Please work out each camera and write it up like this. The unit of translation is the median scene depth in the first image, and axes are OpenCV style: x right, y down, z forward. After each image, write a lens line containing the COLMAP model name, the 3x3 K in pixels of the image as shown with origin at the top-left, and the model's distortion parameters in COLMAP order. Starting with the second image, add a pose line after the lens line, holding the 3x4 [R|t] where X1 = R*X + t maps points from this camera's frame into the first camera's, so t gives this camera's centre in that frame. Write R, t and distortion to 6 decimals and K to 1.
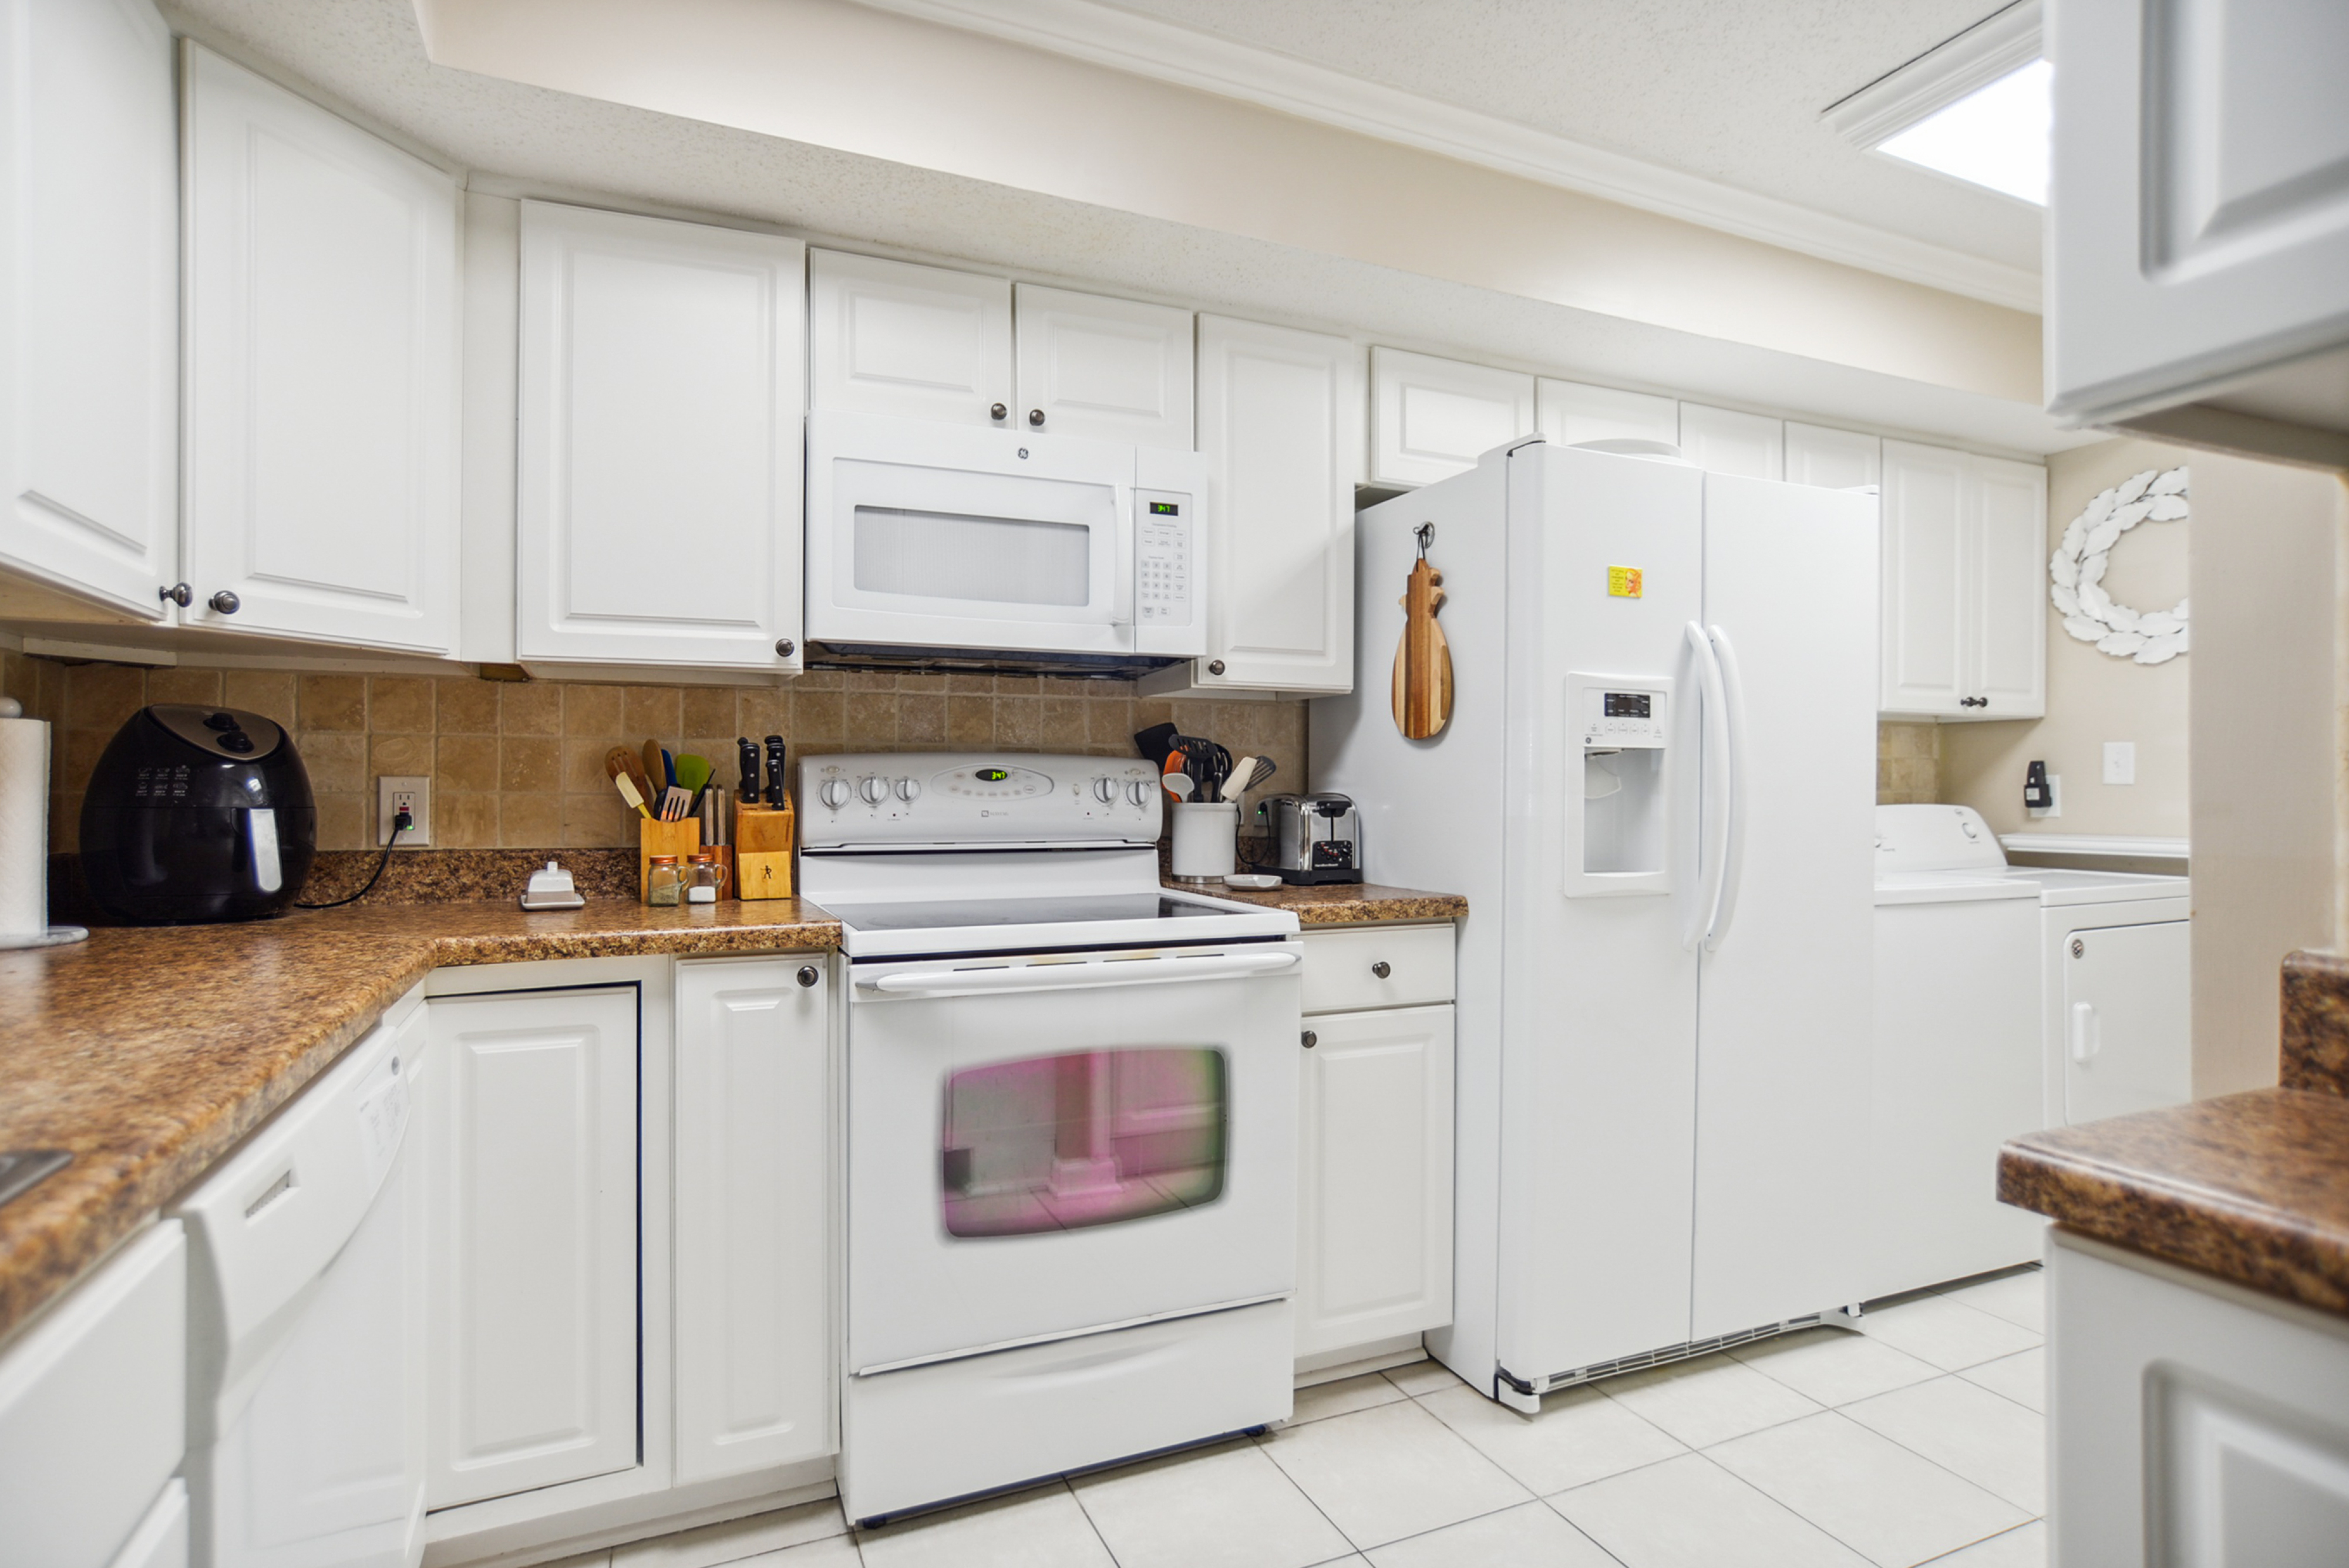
lens RADIAL K [[1162.1, 0, 1135.1], [0, 1162.1, 787.2], [0, 0, 1]] dist [-0.038042, 0.023149]
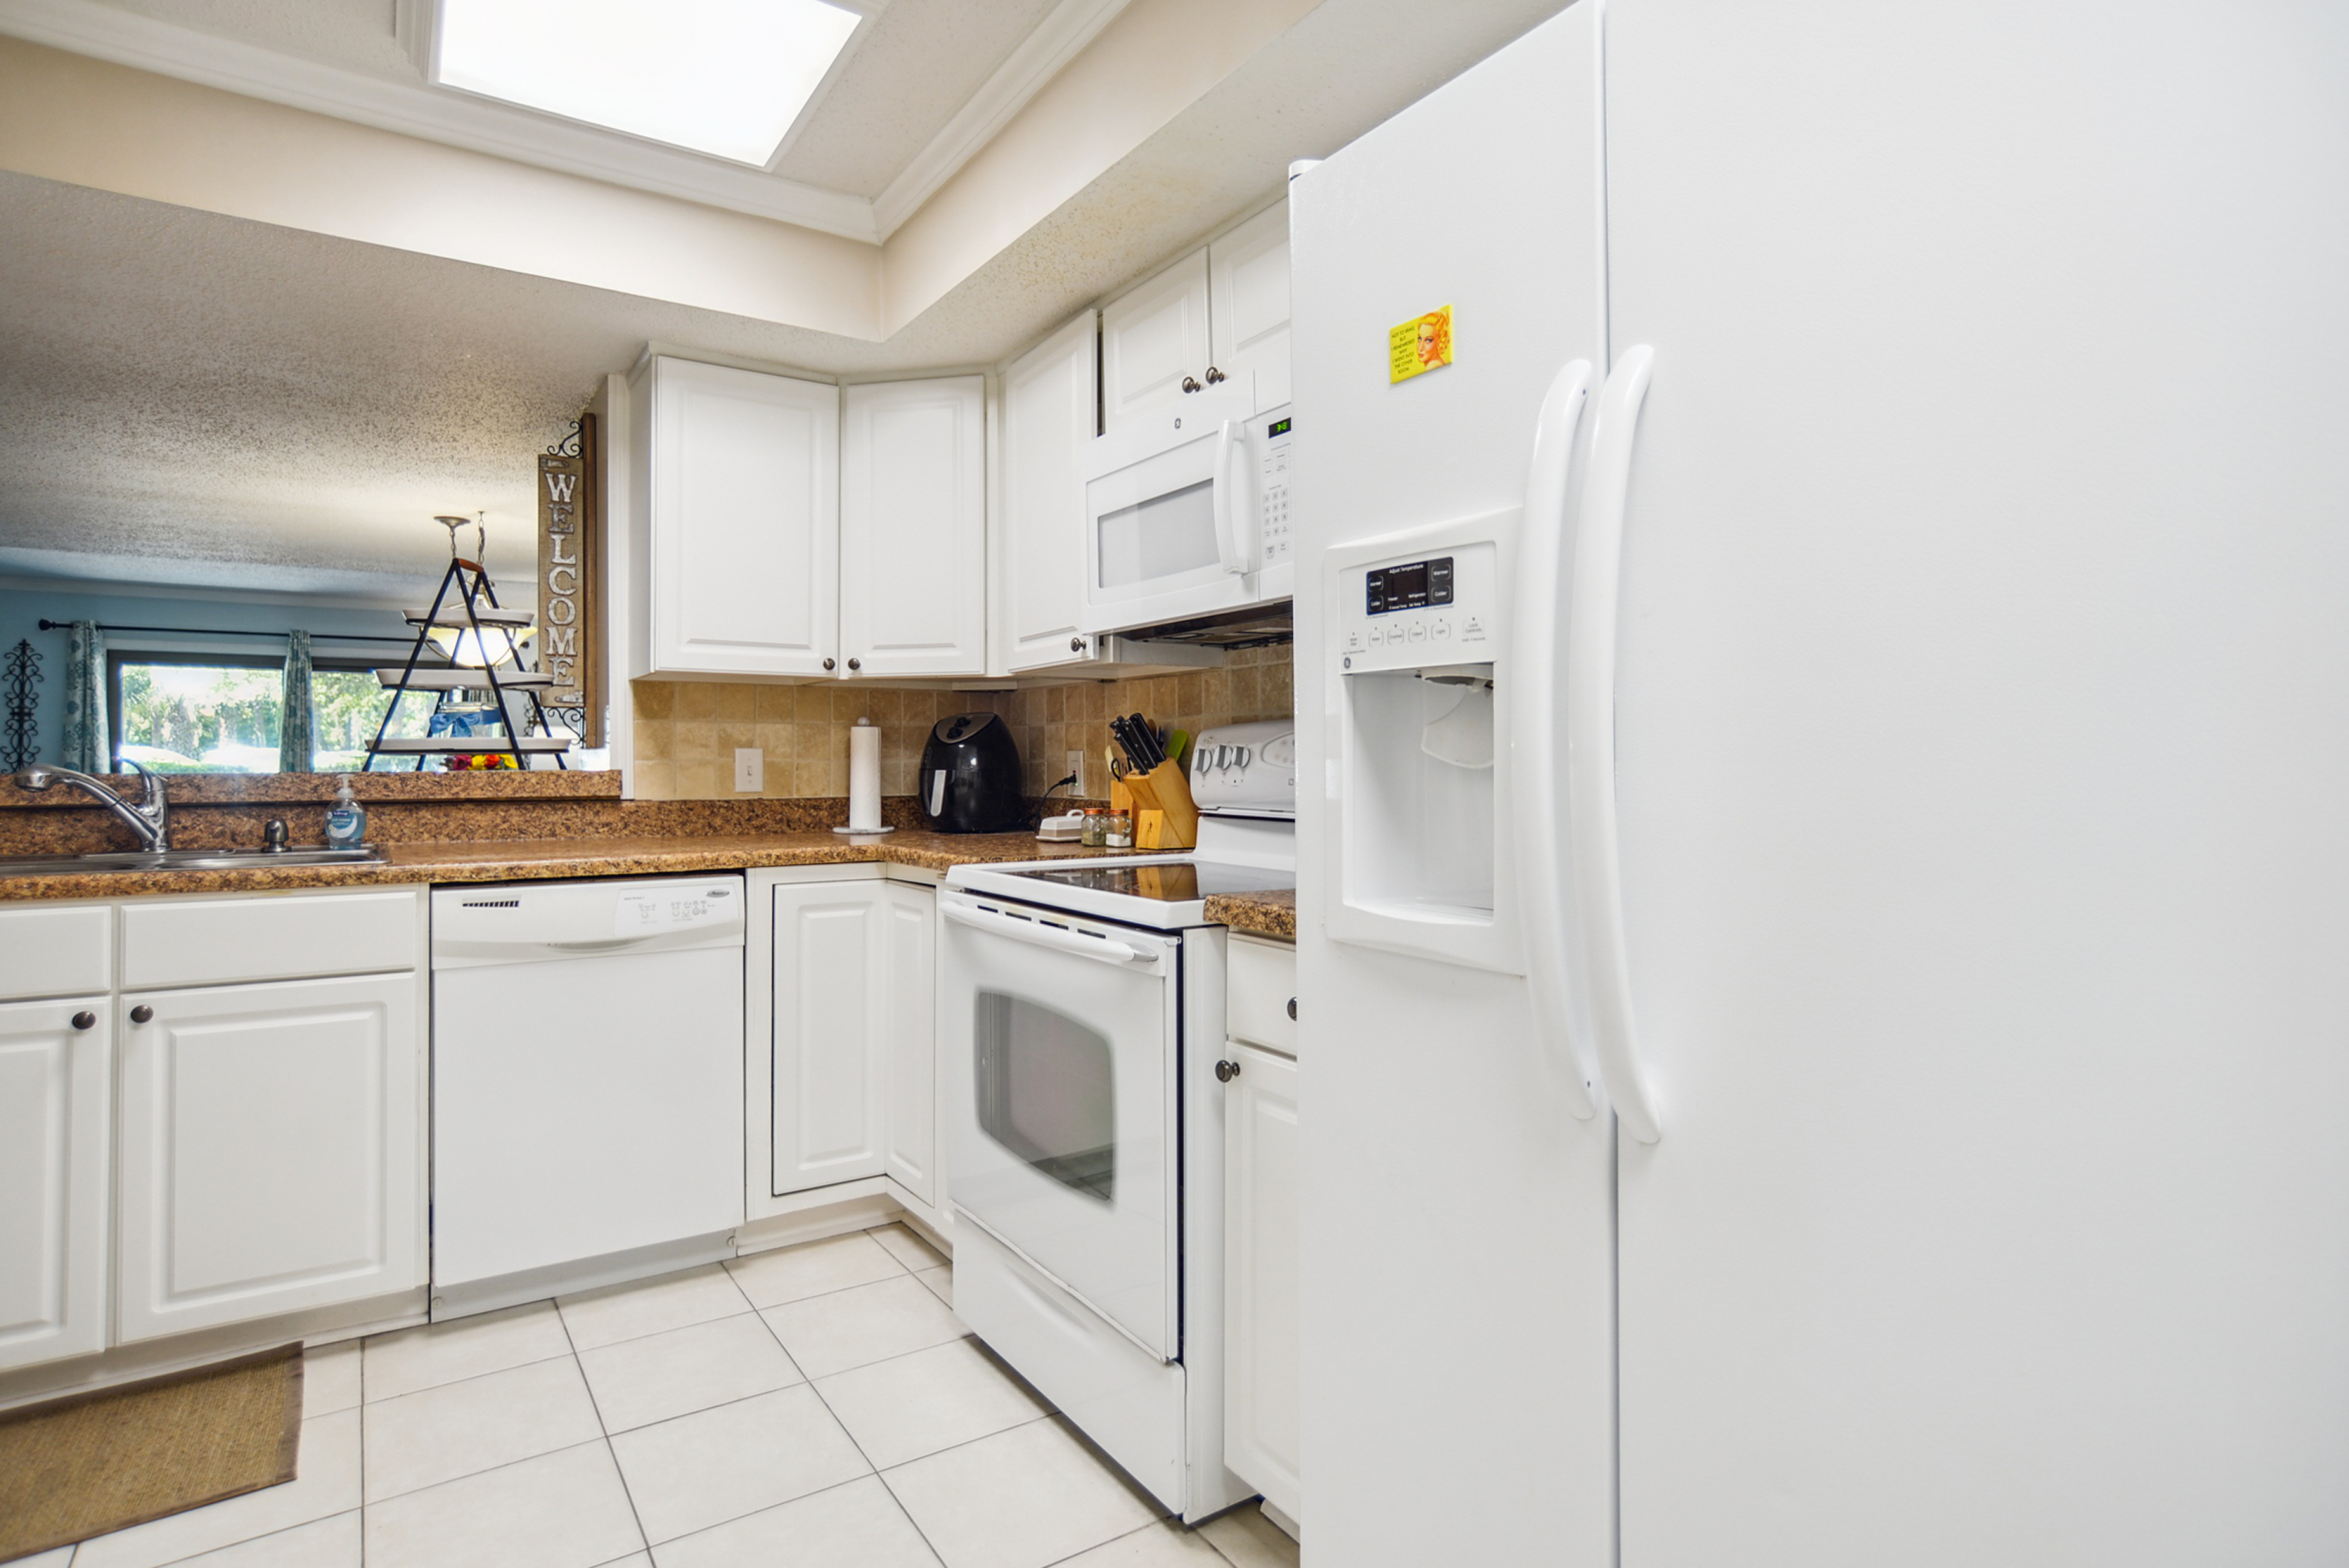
lens RADIAL K [[1203.0, 0, 1142.9], [0, 1203.0, 770.7], [0, 0, 1]] dist [-0.033946, 0.026493]
pose [[0.182446, 0.005097, -0.983203, 0.913401], [0.005368, 0.999966, 0.006180, 0.007584], [0.983201, -0.006405, 0.182413, 0.767465]]
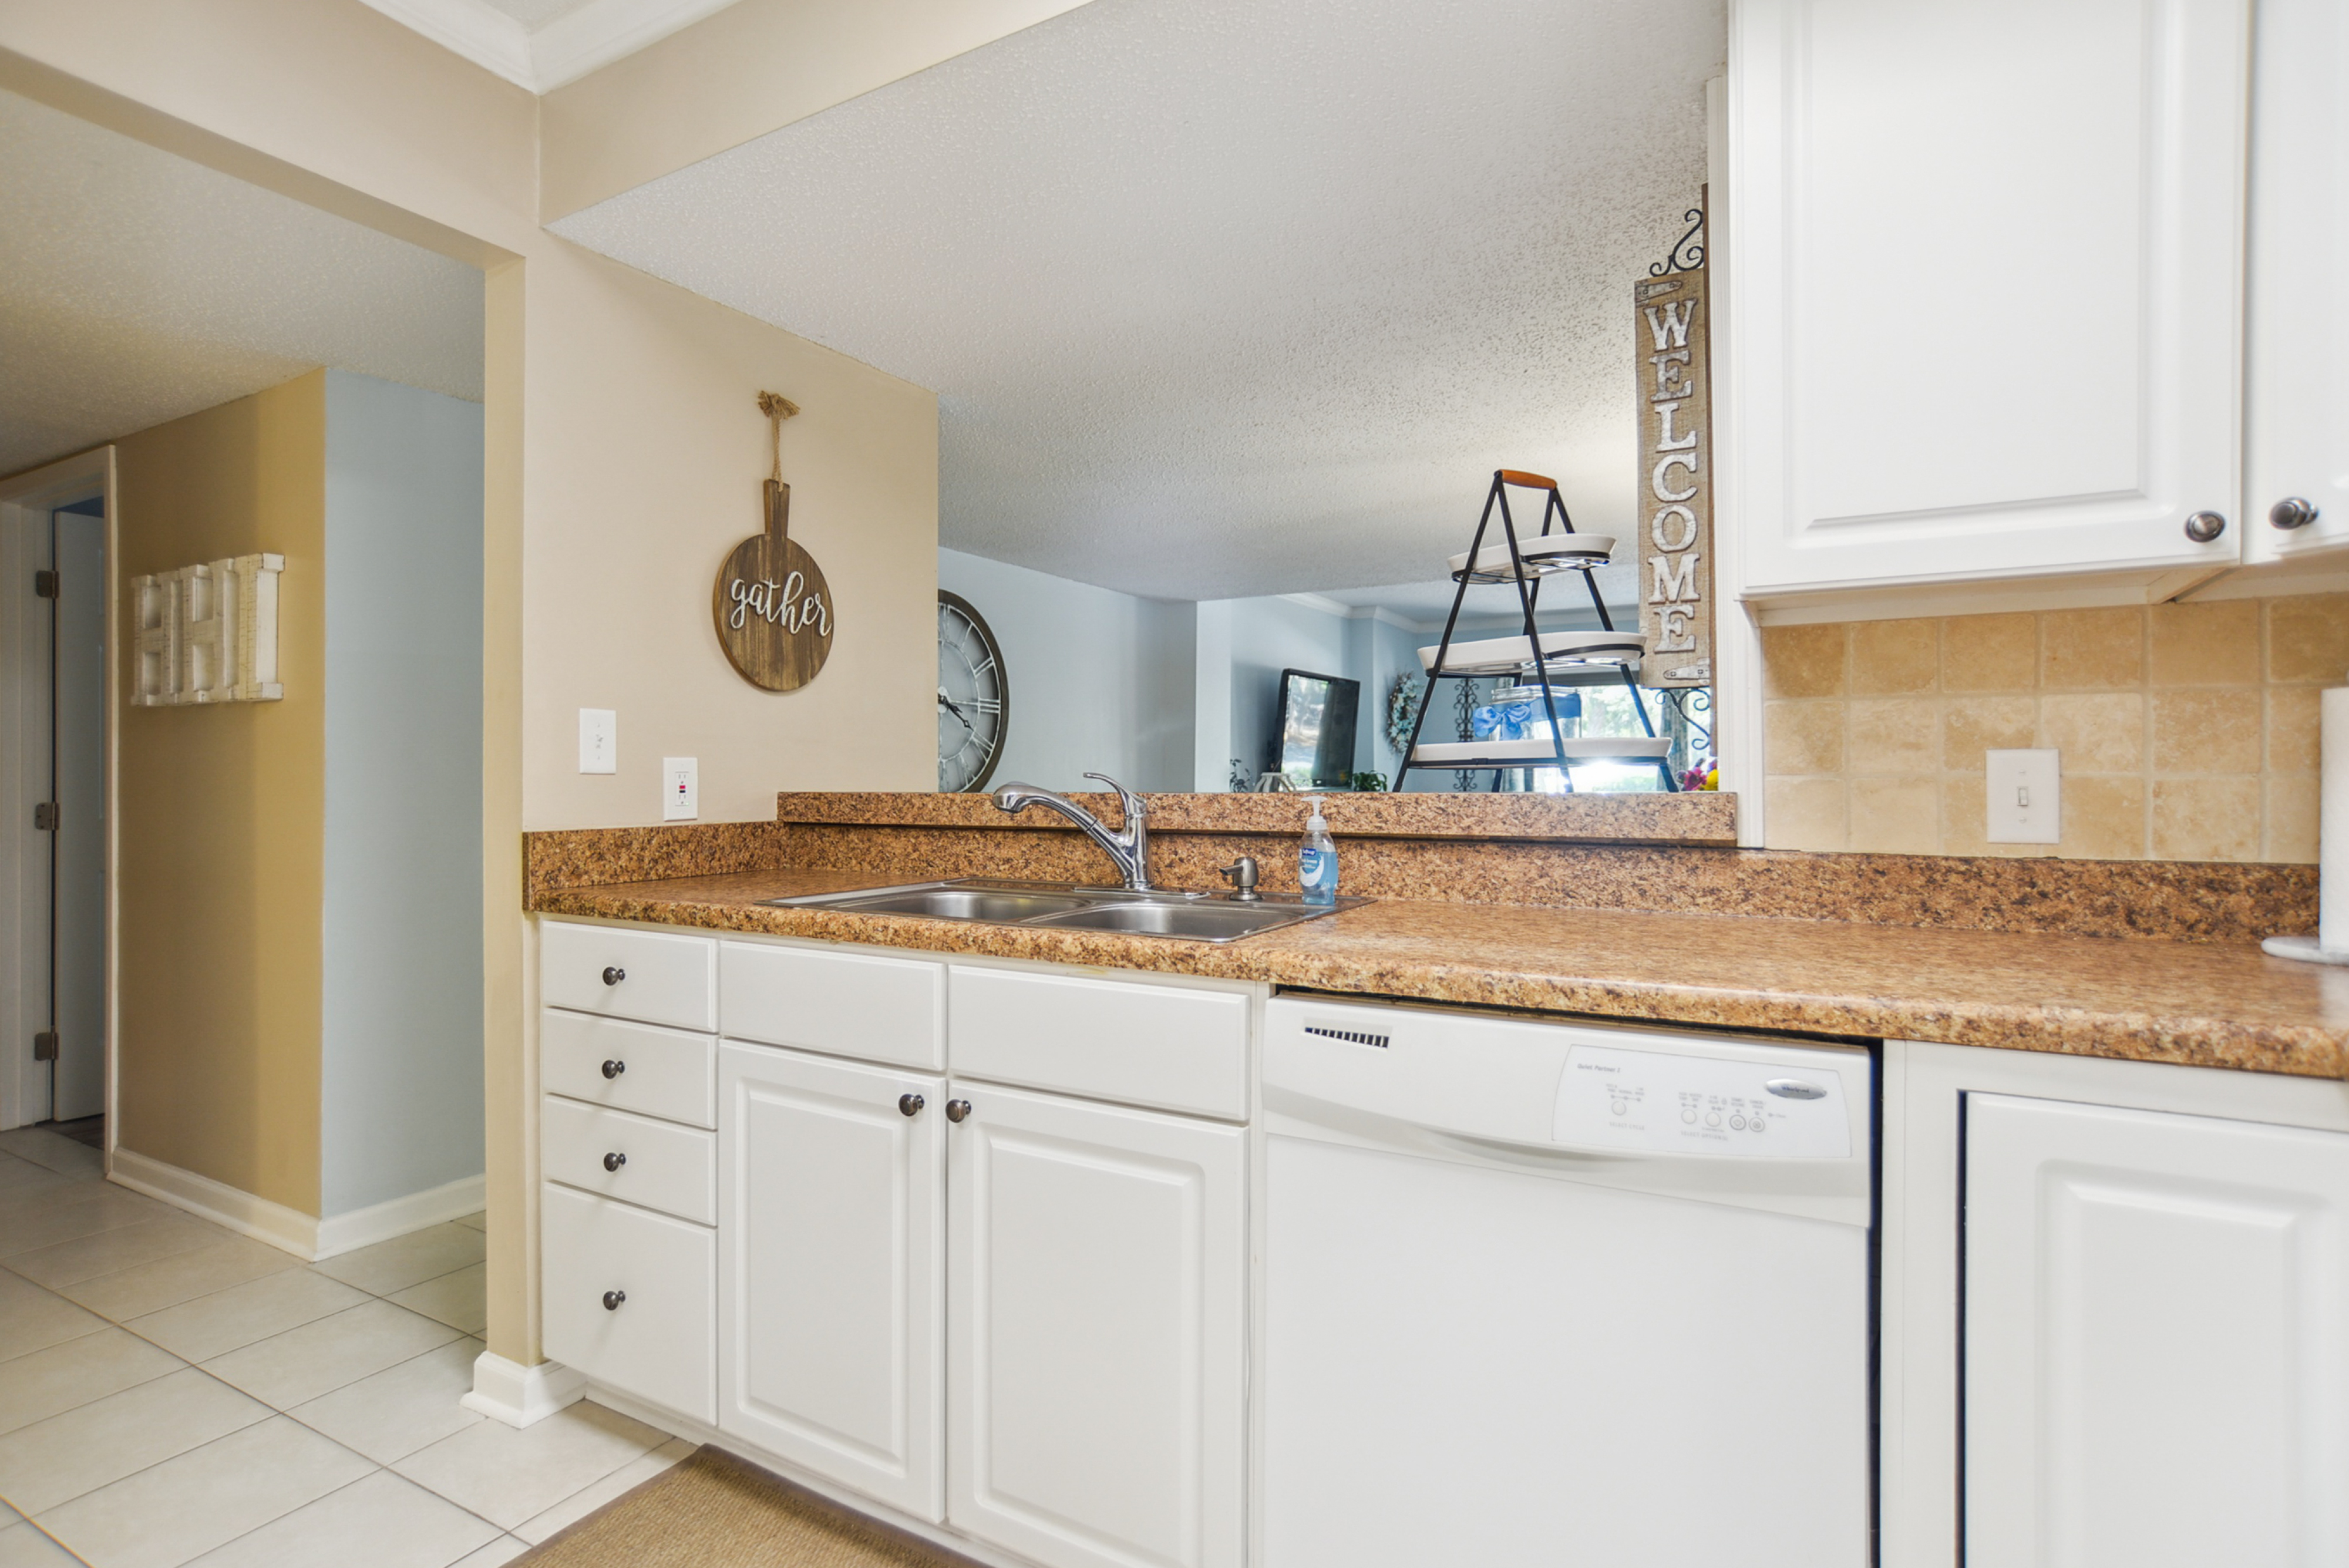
lens RADIAL K [[1203.0, 0, 1142.9], [0, 1203.0, 770.7], [0, 0, 1]] dist [-0.033946, 0.026493]
pose [[-0.802430, -0.004946, -0.596726, 0.166480], [0.002419, 0.999930, -0.011541, 0.005541], [0.596742, -0.010705, -0.802362, 0.809211]]
